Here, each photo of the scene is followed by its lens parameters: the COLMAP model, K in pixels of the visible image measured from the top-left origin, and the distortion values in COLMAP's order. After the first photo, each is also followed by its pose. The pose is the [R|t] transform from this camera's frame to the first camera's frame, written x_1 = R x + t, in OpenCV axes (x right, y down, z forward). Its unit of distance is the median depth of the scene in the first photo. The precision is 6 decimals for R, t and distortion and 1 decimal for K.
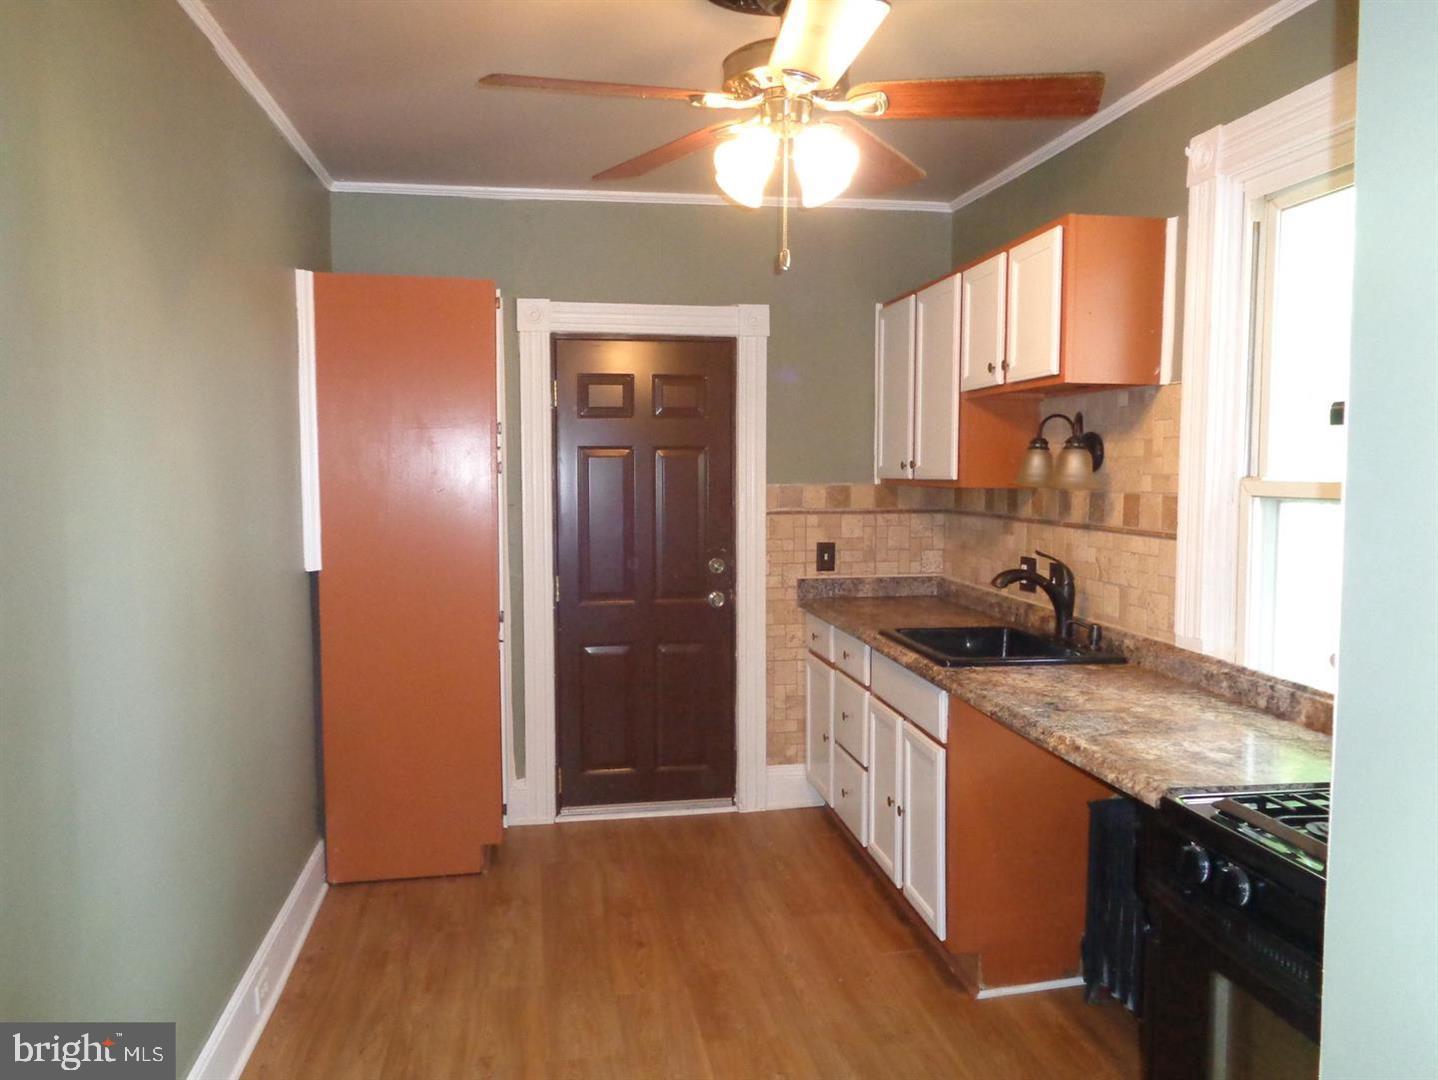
lens RADIAL K [[1112.6, 0, 721.1], [0, 1112.6, 533.8], [0, 0, 1]] dist [0.023892, 0.004057]
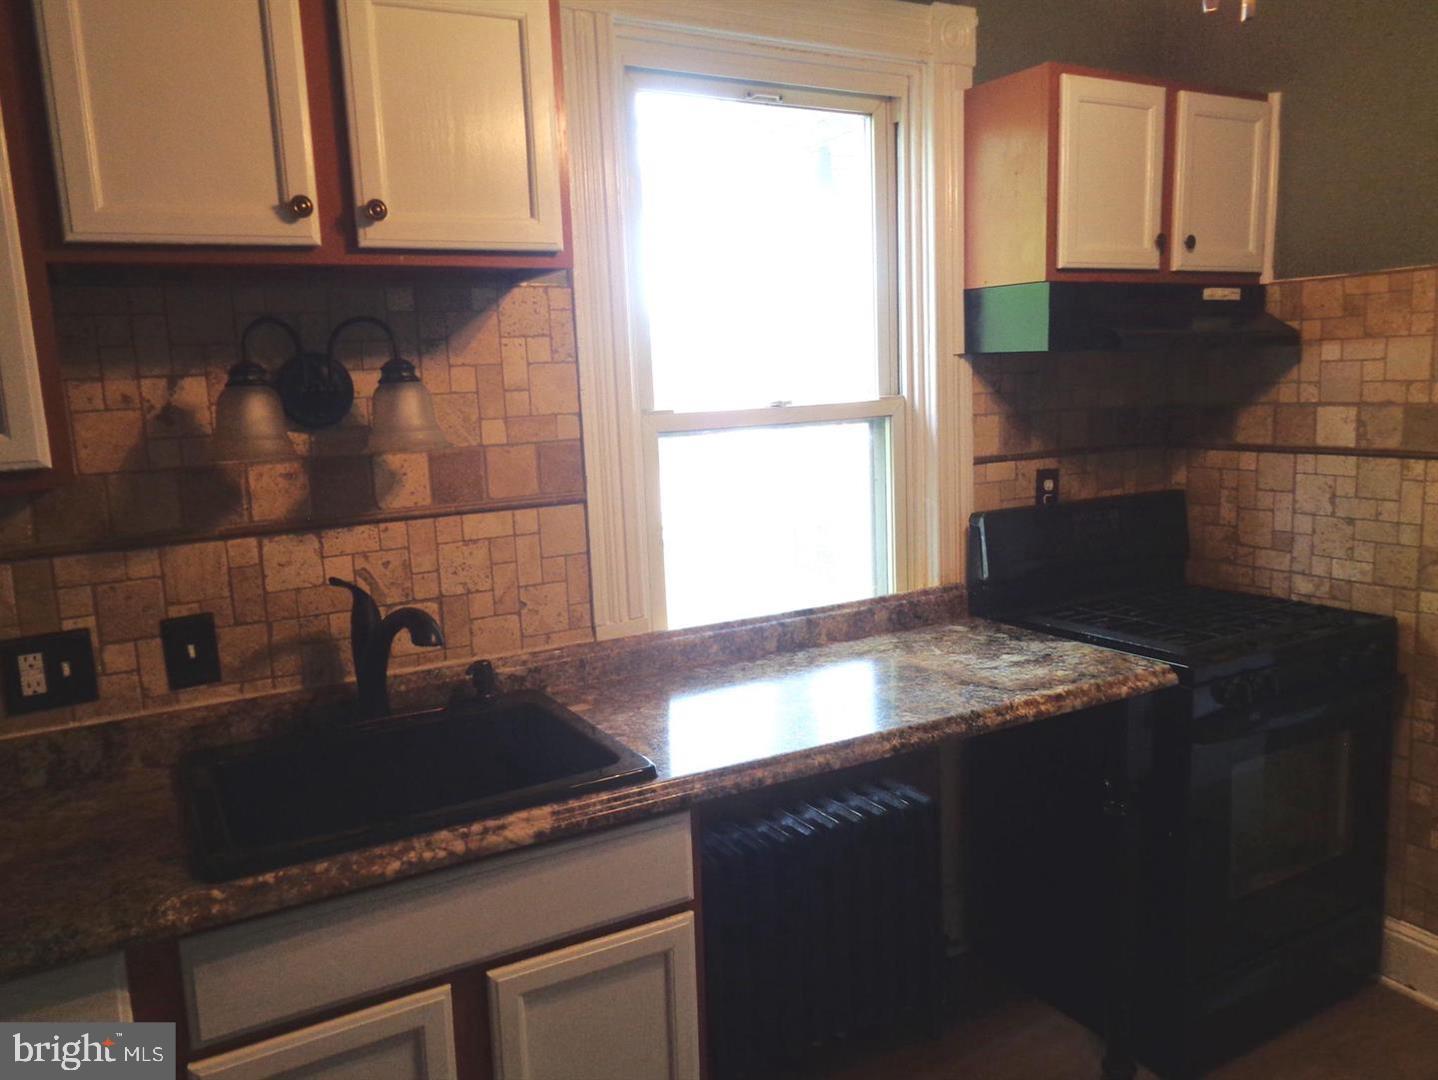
lens RADIAL K [[1063.4, 0, 717.6], [0, 1063.4, 561.6], [0, 0, 1]] dist [0.007120, 0.001516]
pose [[-0.332014, -0.147143, 0.931727, -0.264722], [0.104021, 0.976023, 0.191206, -0.076216], [-0.937521, 0.160402, -0.308747, 1.073770]]
